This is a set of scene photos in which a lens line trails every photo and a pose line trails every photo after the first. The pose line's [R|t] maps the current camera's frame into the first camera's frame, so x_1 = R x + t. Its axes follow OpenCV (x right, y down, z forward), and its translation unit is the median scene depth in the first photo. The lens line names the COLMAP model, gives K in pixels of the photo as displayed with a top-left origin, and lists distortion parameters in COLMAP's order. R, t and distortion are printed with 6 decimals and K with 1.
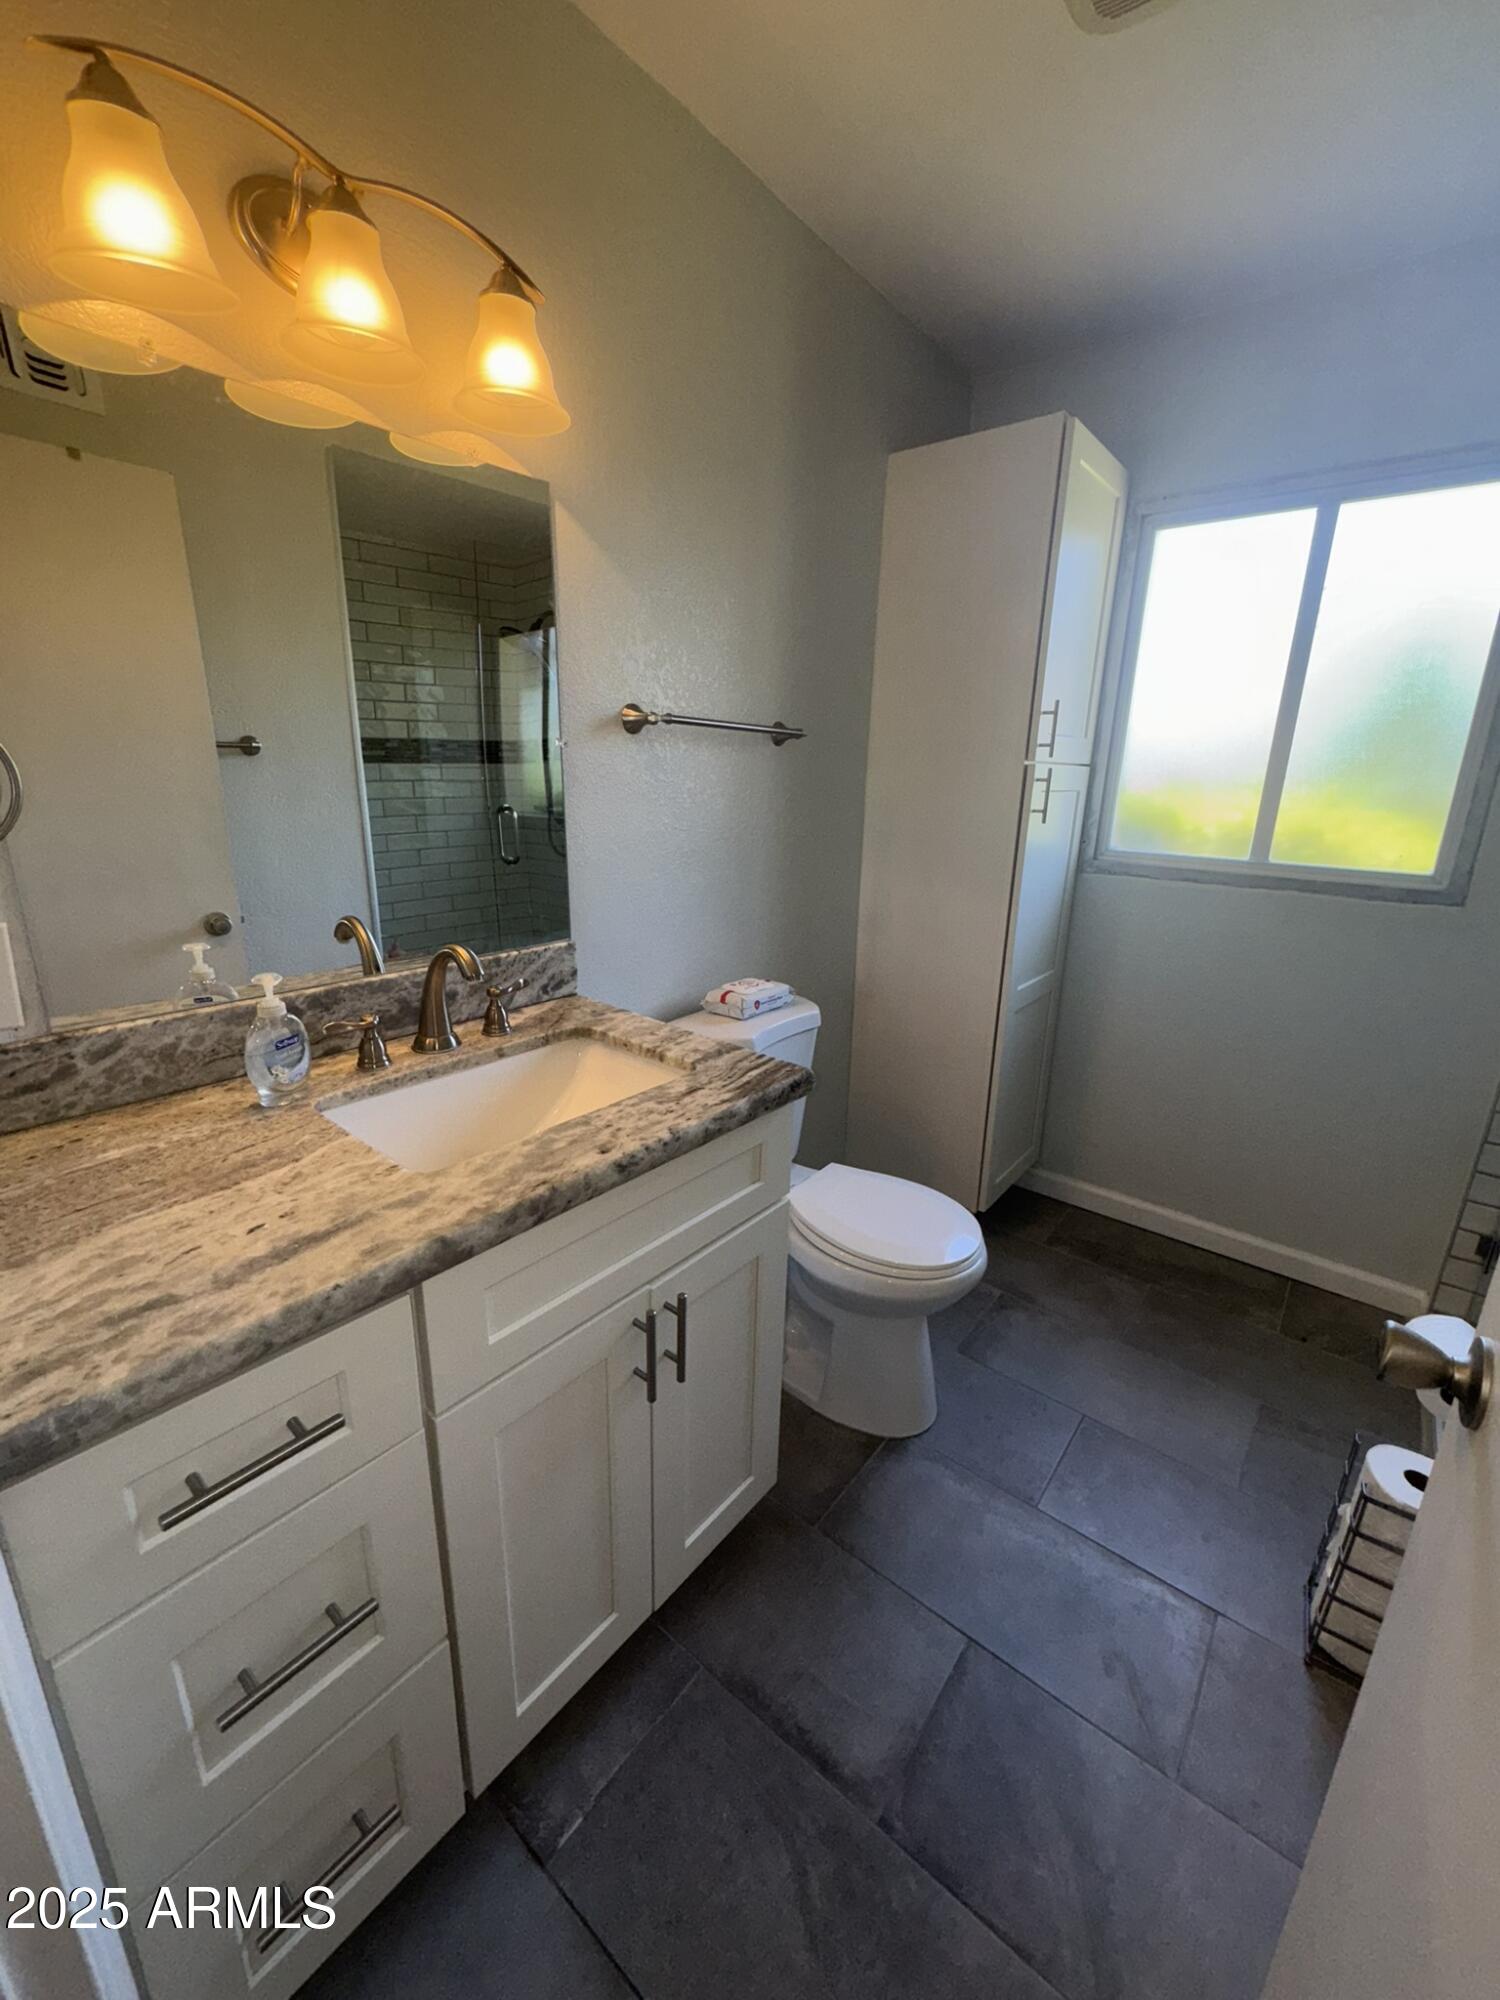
lens RADIAL K [[800.7, 0, 748.8], [0, 800.7, 999.1], [0, 0, 1]] dist [-0.002903, -0.001003]
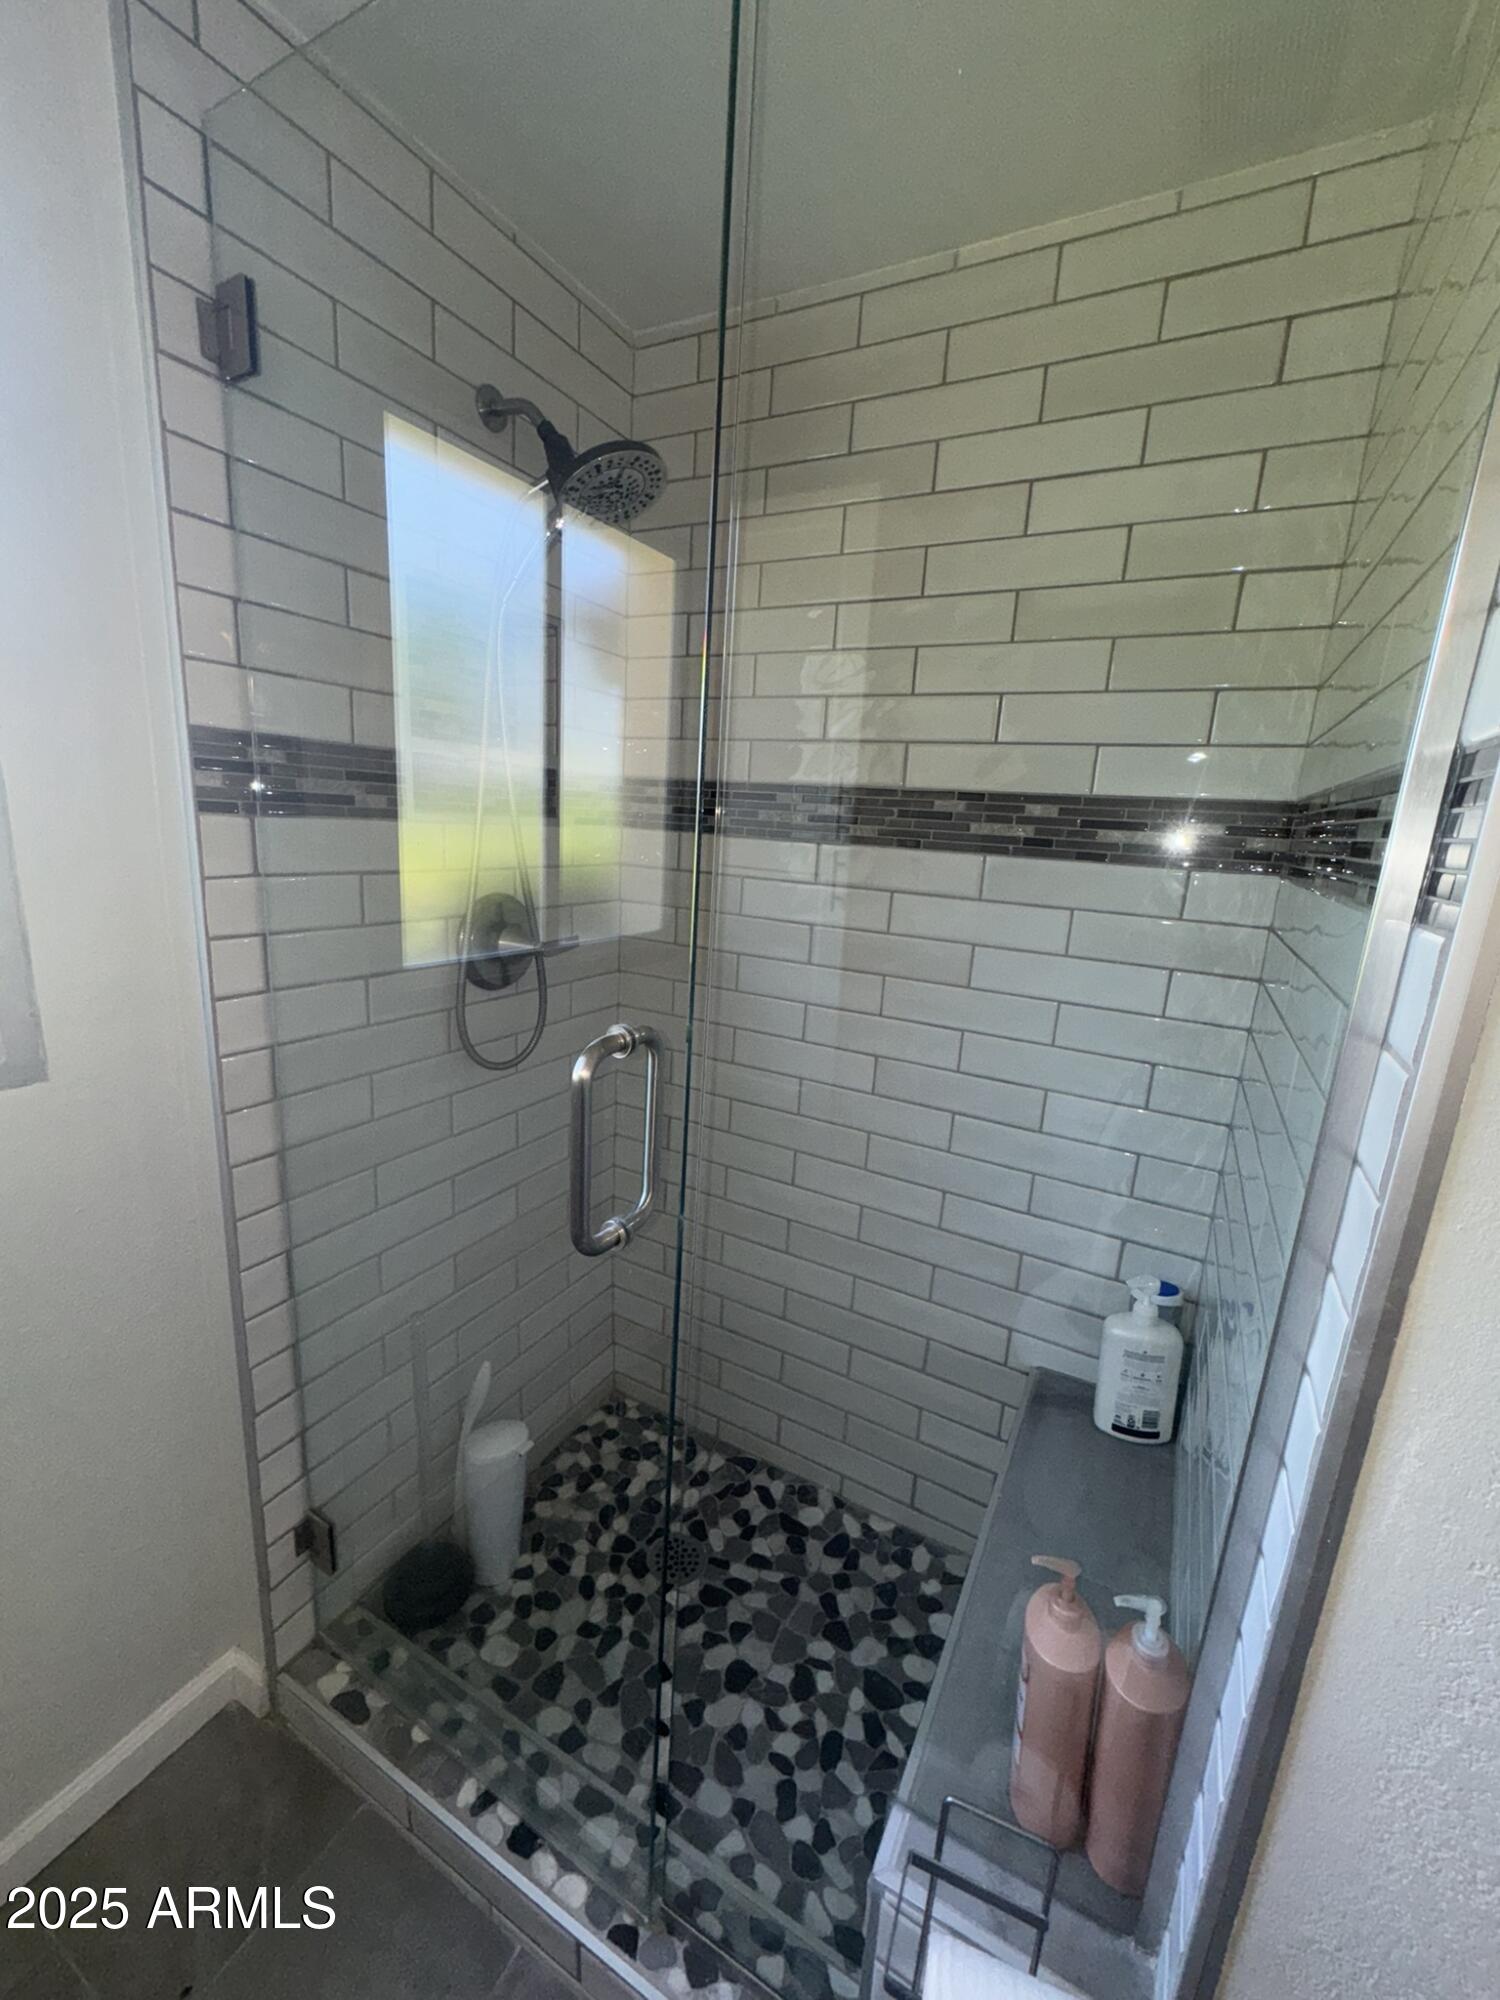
lens RADIAL K [[800.7, 0, 750.1], [0, 800.7, 1001.1], [0, 0, 1]] dist [-0.002903, -0.001003]
pose [[-0.925520, 0.043460, -0.376197, -0.185847], [0.148794, -0.871770, -0.466774, -0.195740], [-0.348243, -0.487984, 0.800374, 0.600858]]
